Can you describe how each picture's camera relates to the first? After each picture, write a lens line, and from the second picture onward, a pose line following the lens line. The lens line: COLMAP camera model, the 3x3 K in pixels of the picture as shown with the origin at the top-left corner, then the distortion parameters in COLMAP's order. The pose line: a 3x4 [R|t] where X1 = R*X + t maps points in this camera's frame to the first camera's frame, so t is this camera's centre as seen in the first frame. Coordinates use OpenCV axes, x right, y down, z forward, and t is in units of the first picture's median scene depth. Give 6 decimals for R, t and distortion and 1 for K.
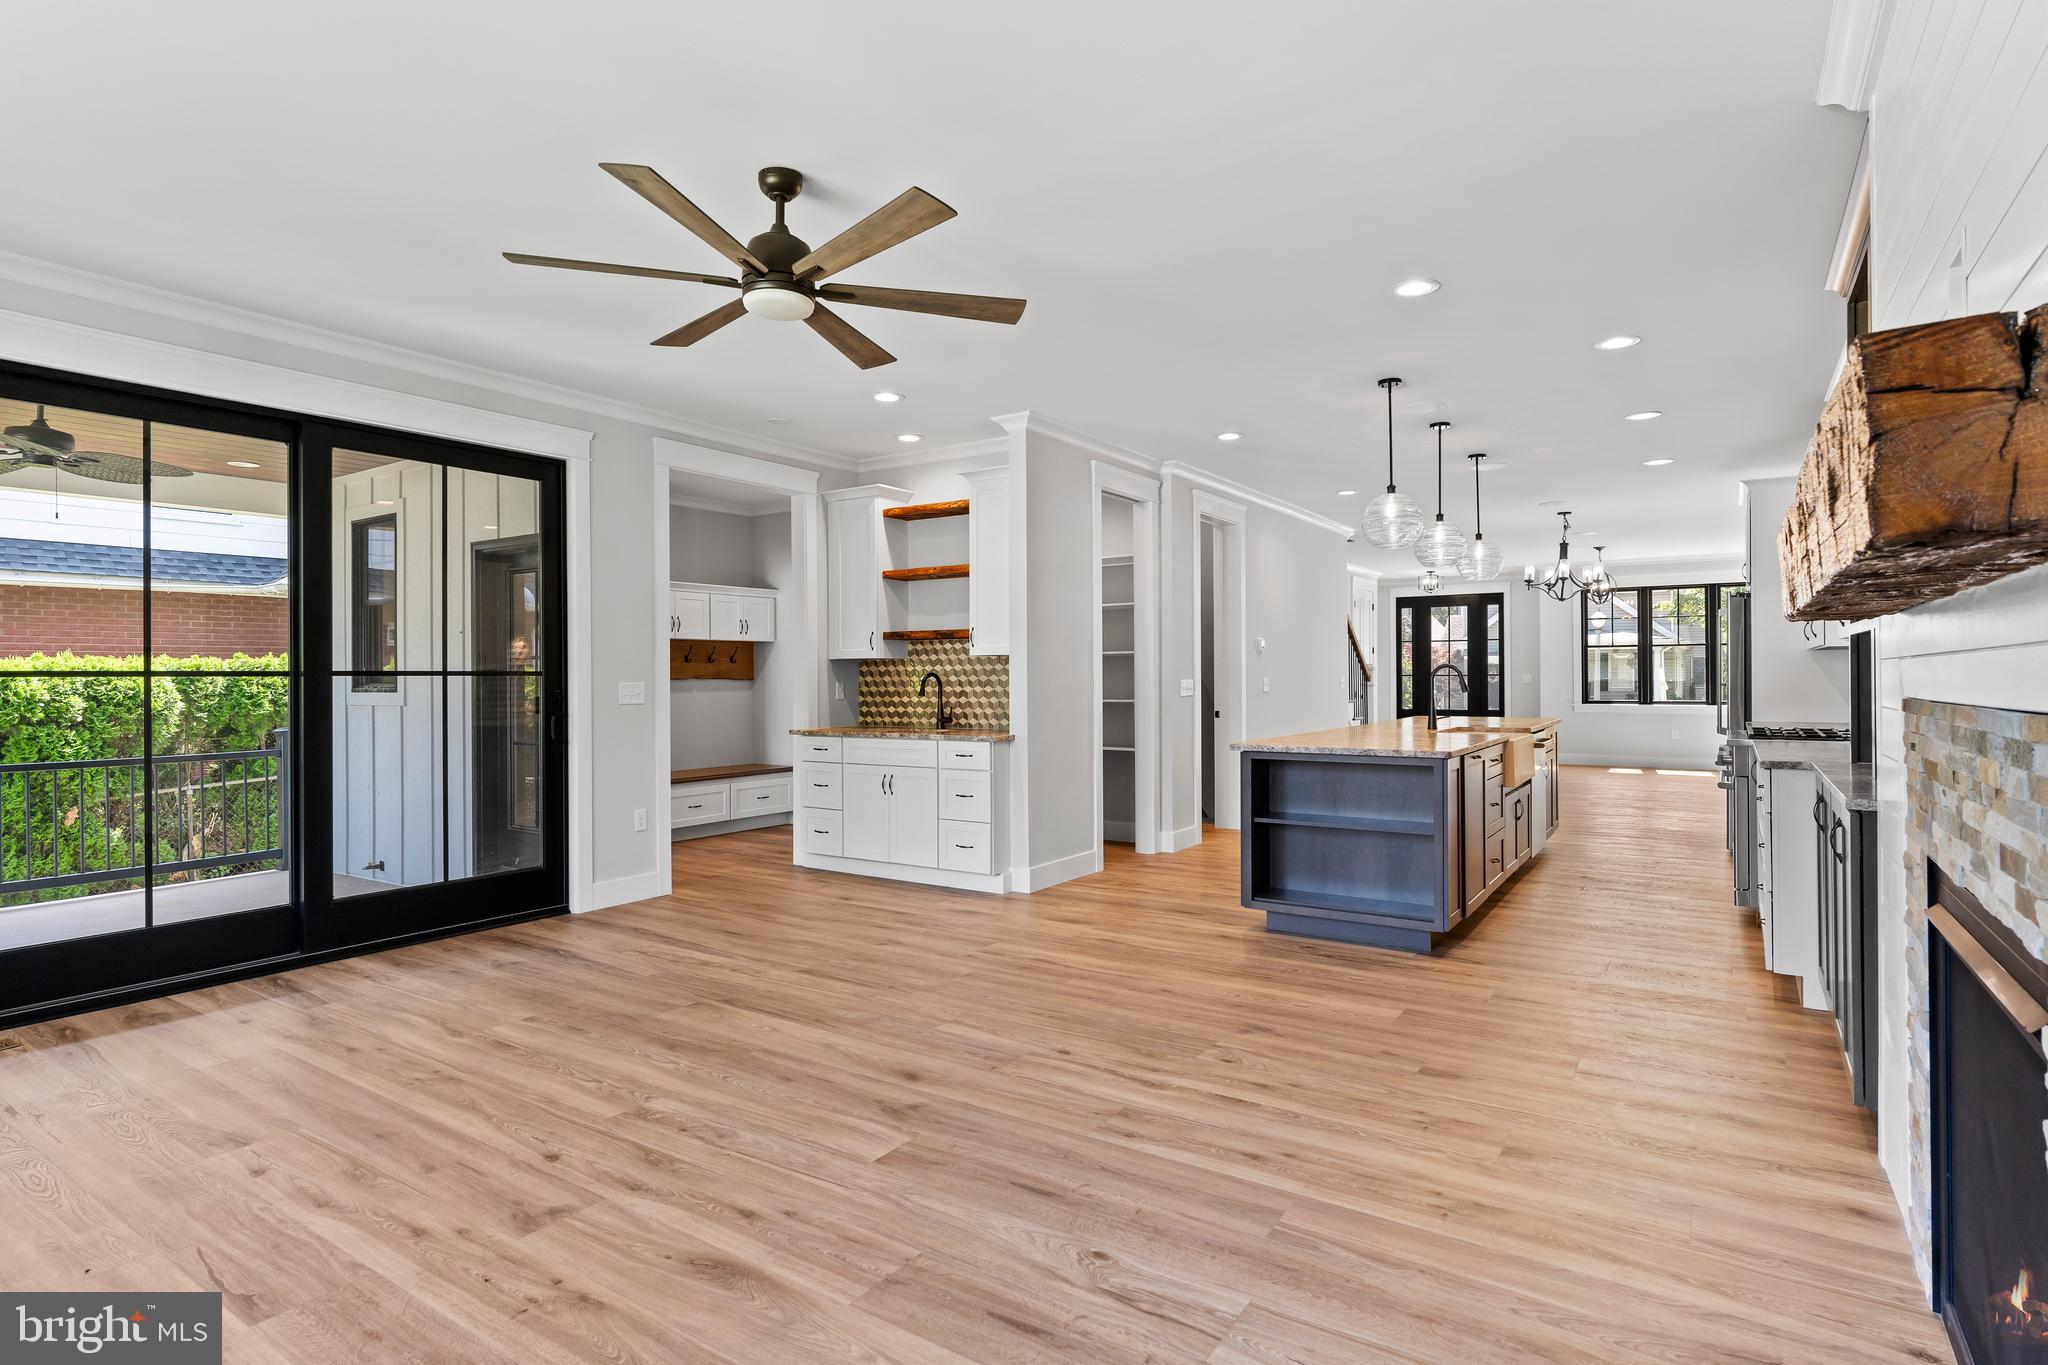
lens RADIAL K [[1040.9, 0, 1013.9], [0, 1040.9, 676.3], [0, 0, 1]] dist [-0.008356, 0.002343]
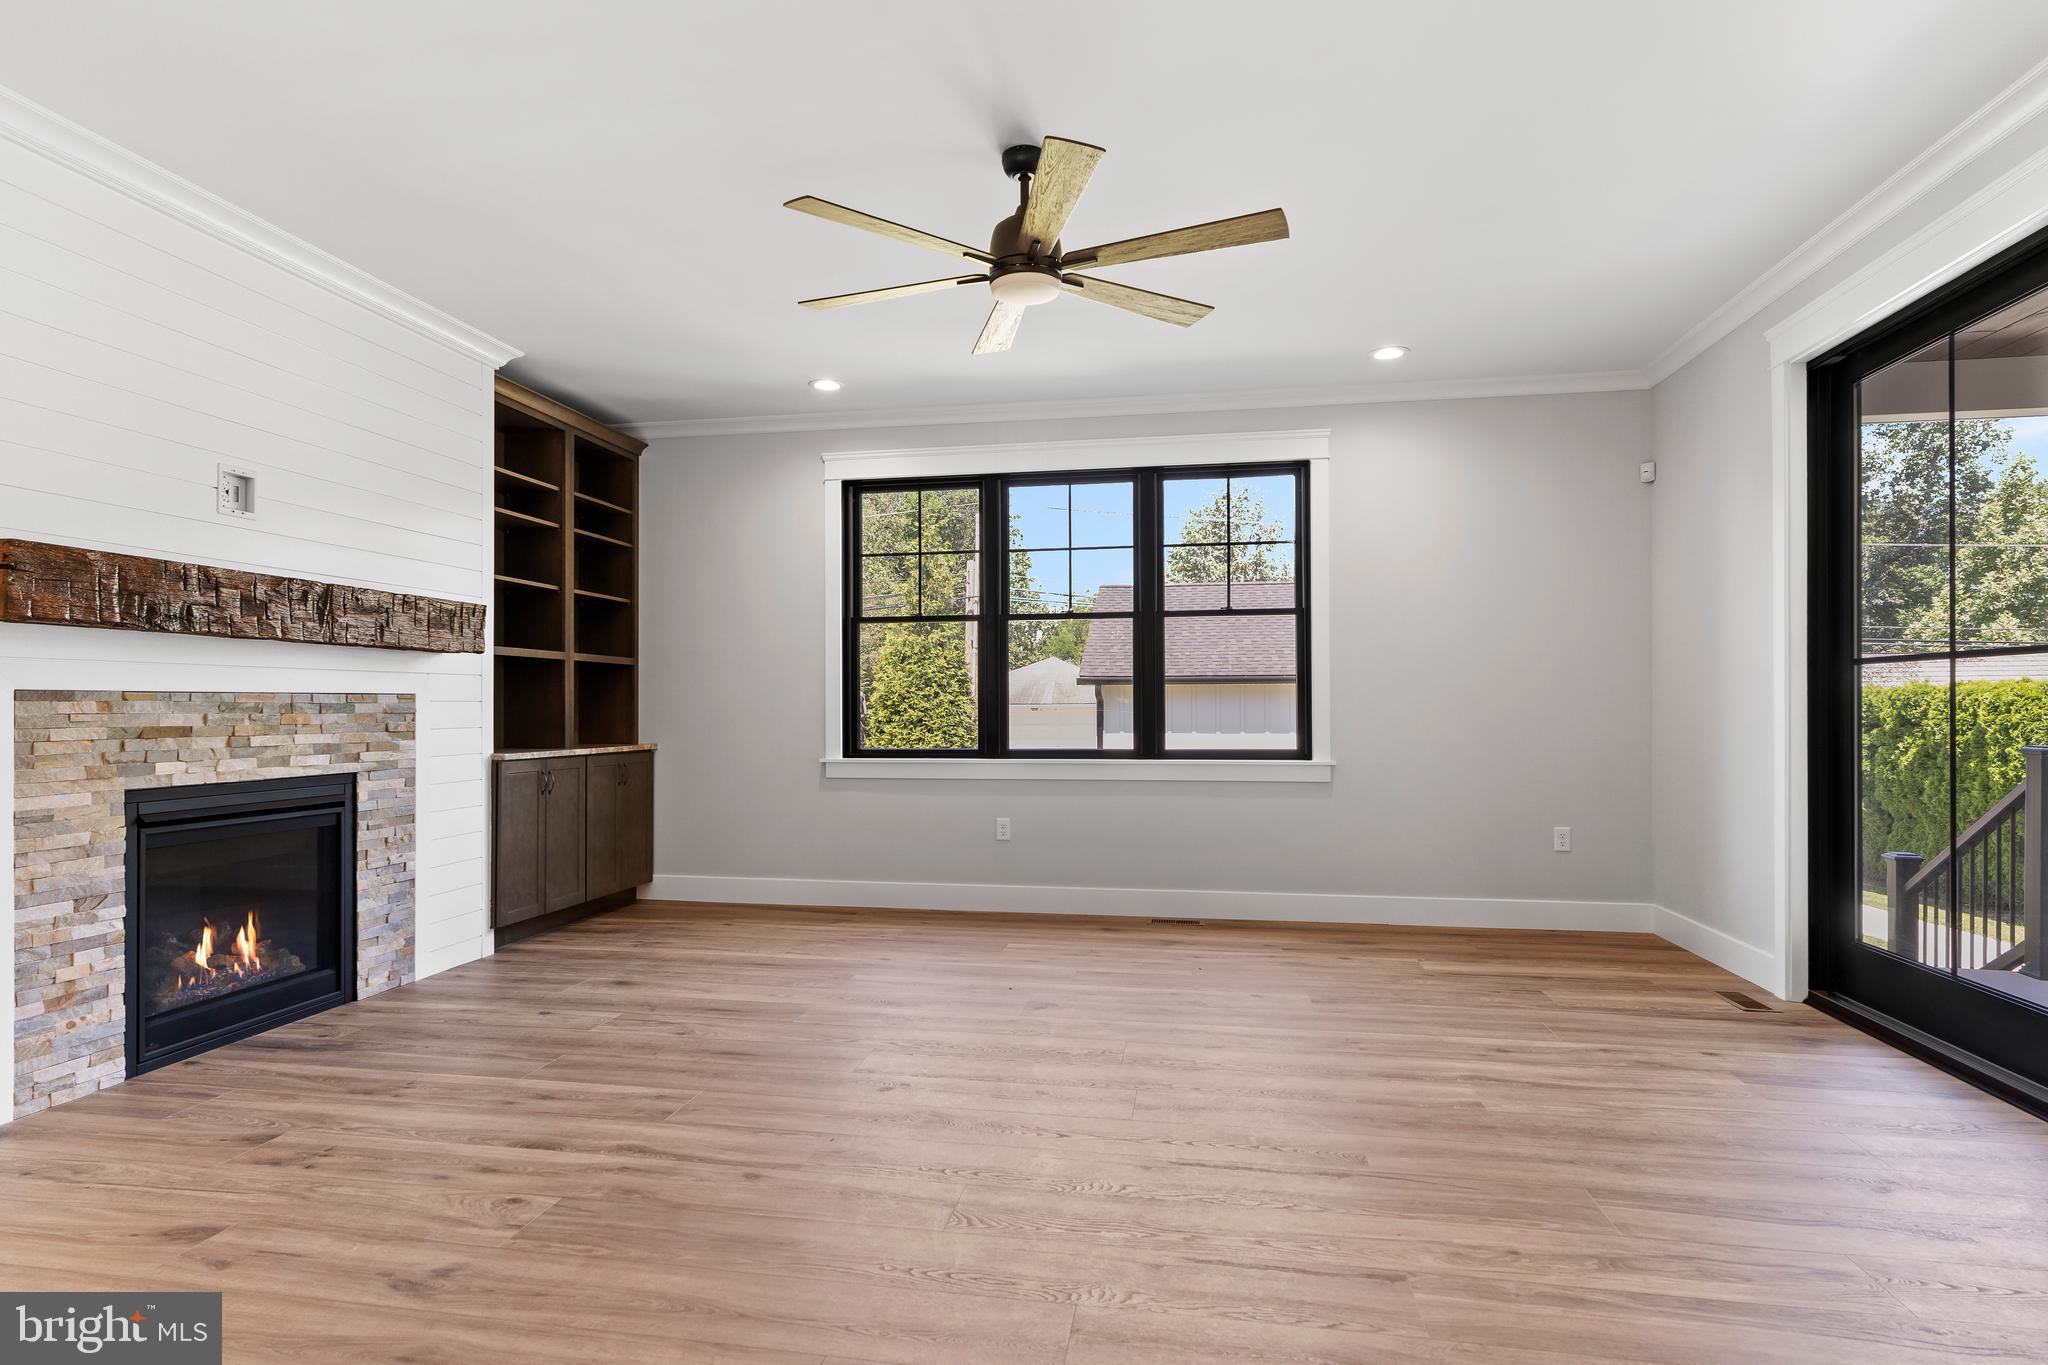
lens RADIAL K [[1091.4, 0, 1019.7], [0, 1091.4, 674.9], [0, 0, 1]] dist [0.008695, 0.000348]
pose [[-0.912659, 0.000886, -0.408721, 0.206568], [0.009945, 0.999750, -0.020039, 0.029921], [0.408601, -0.022353, -0.912439, 1.933586]]
